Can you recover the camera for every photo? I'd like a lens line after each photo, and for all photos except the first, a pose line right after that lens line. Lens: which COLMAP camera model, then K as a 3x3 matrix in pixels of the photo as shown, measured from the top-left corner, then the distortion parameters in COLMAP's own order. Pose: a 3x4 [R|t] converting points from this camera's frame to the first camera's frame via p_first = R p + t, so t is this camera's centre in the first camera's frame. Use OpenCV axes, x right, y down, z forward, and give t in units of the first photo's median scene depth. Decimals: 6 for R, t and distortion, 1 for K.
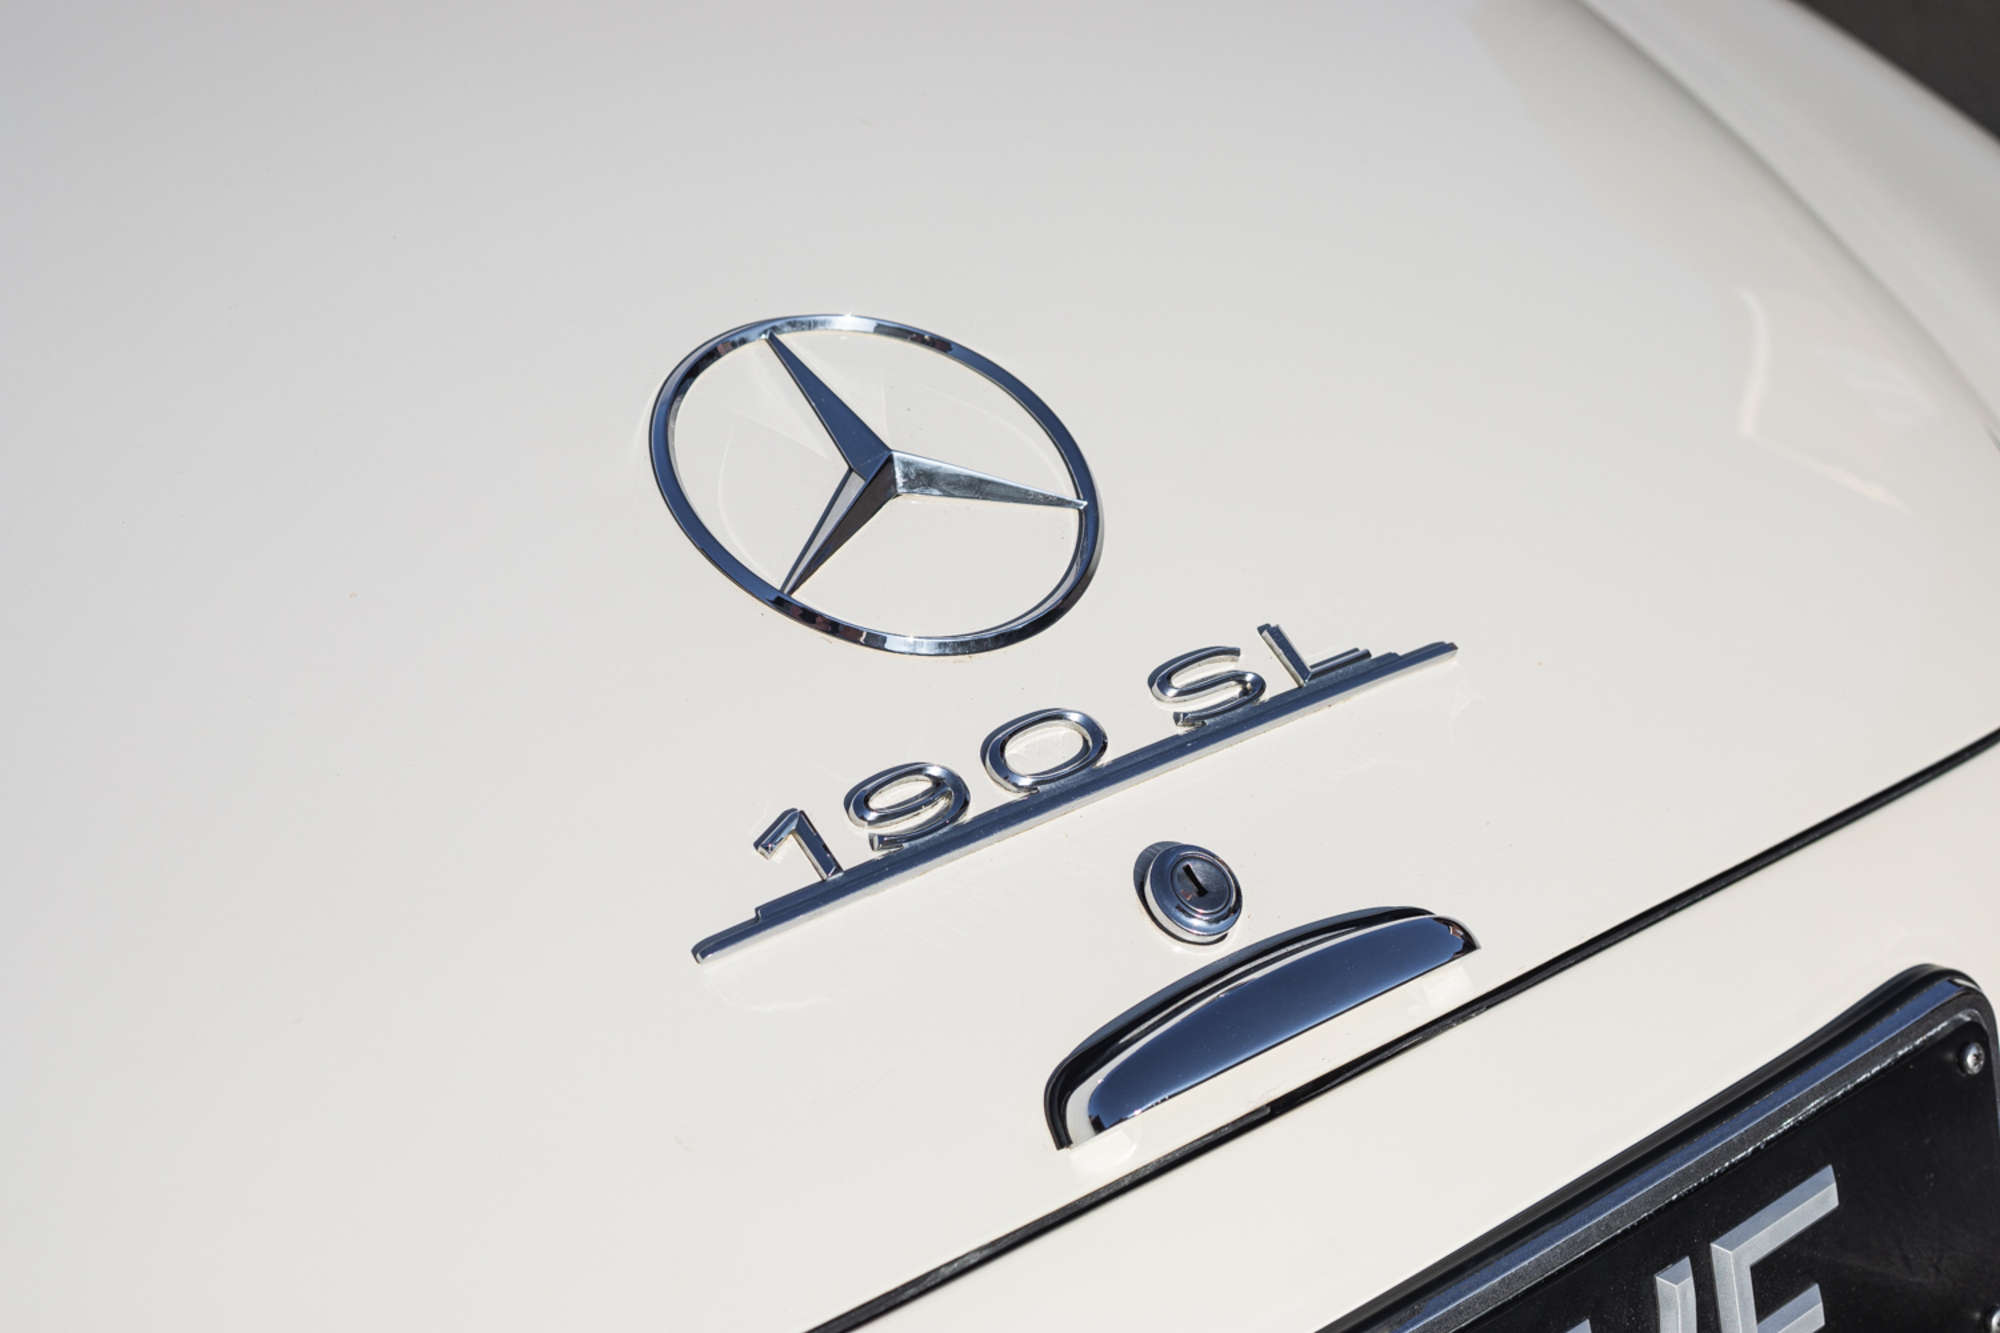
lens RADIAL K [[2942.4, 0, 1000.0], [0, 2942.4, 666.5], [0, 0, 1]] dist [-0.126267, -0.090746]
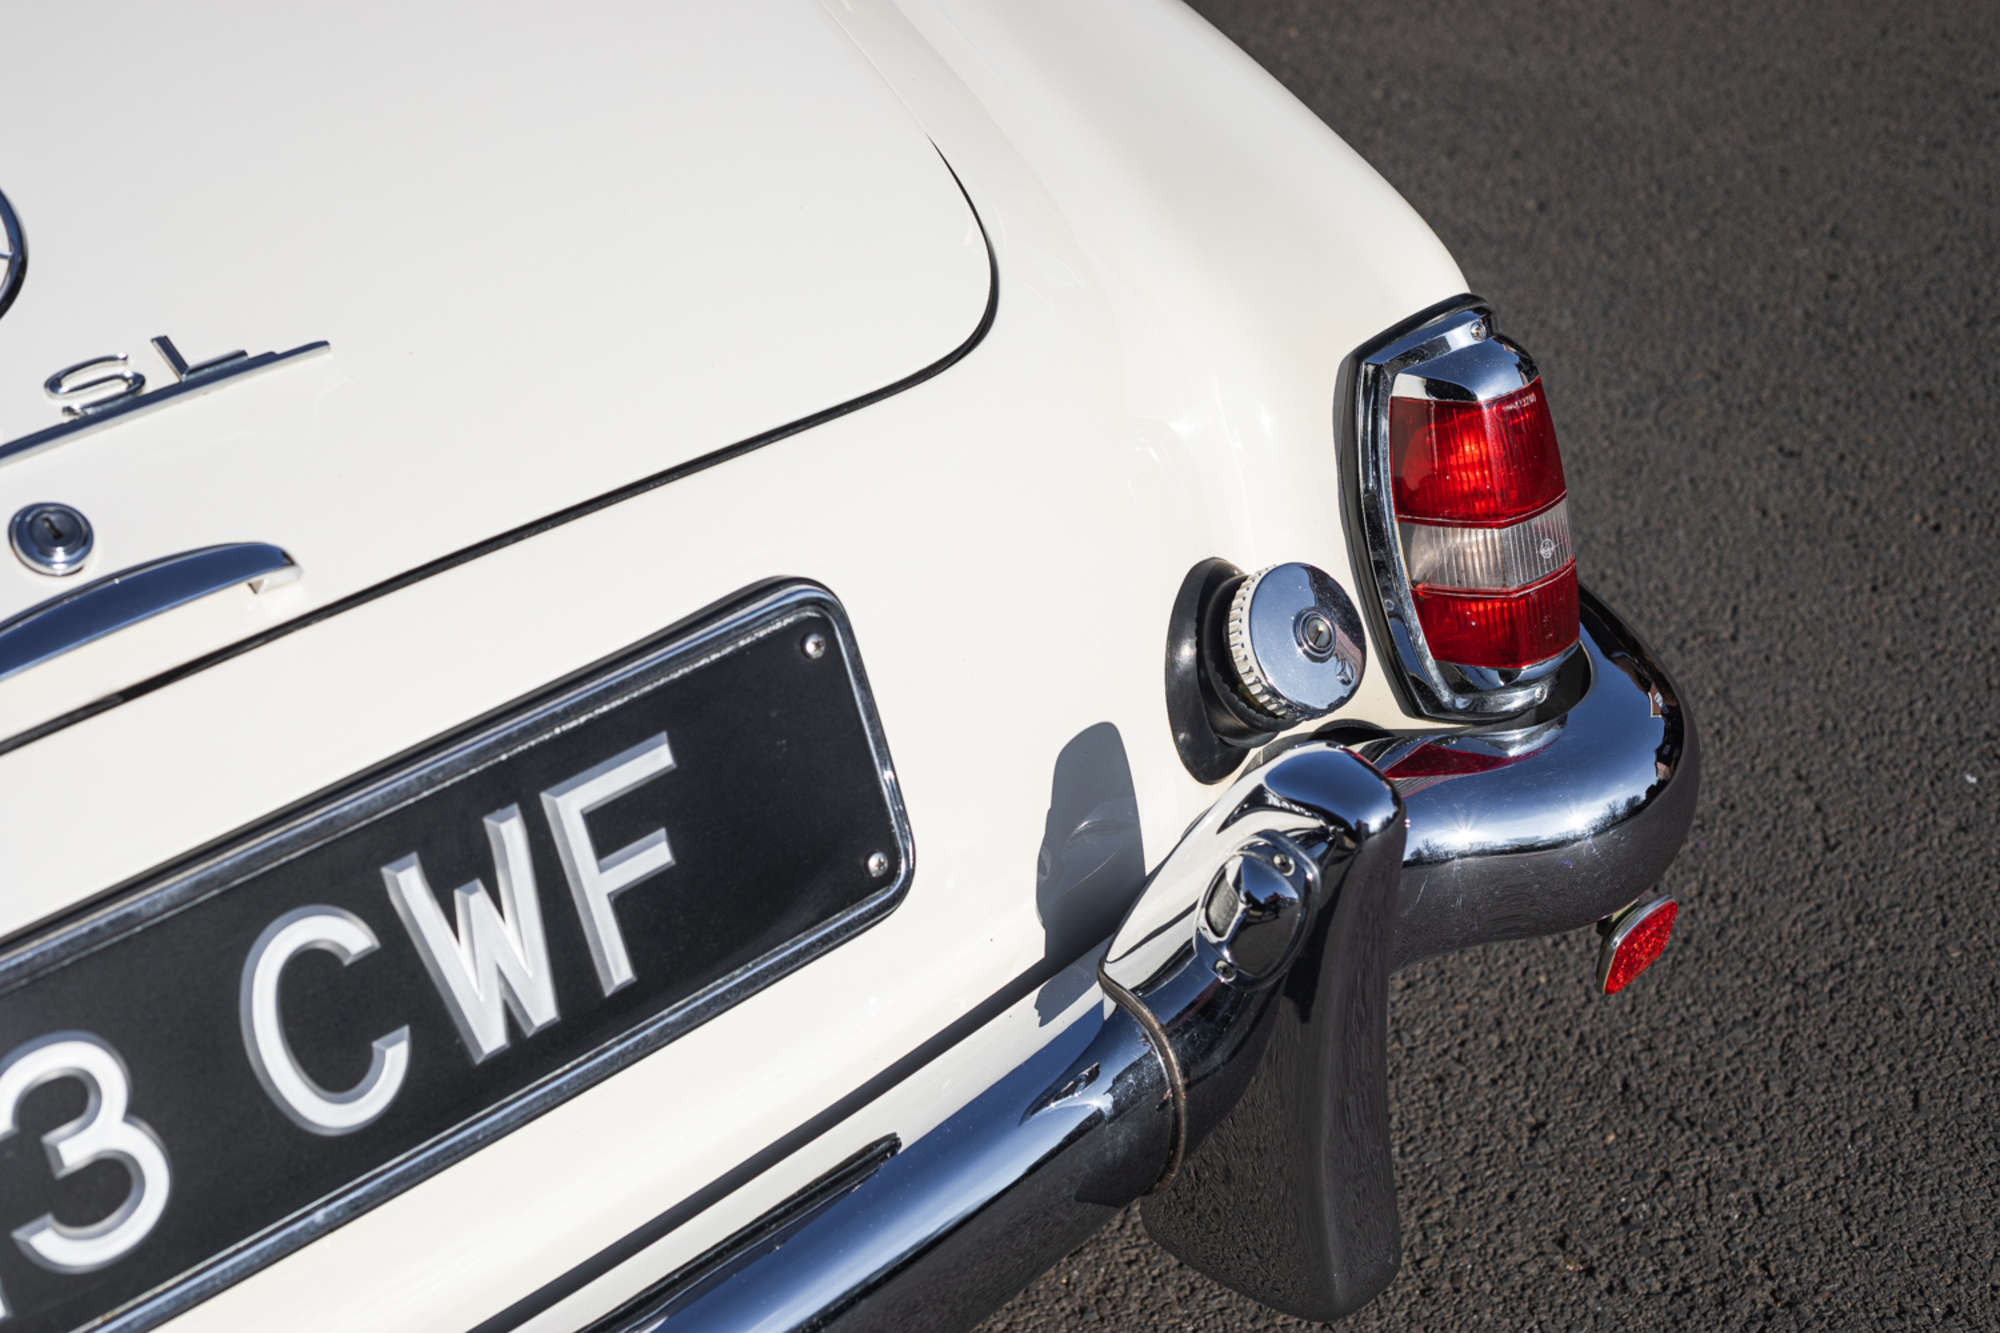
lens RADIAL K [[2942.4, 0, 1000.0], [0, 2942.4, 666.5], [0, 0, 1]] dist [-0.126267, -0.090746]
pose [[0.995503, -0.085762, 0.040230, 0.398776], [0.084229, 0.995708, 0.038355, 0.112844], [-0.043347, -0.034794, 0.998454, -0.277073]]
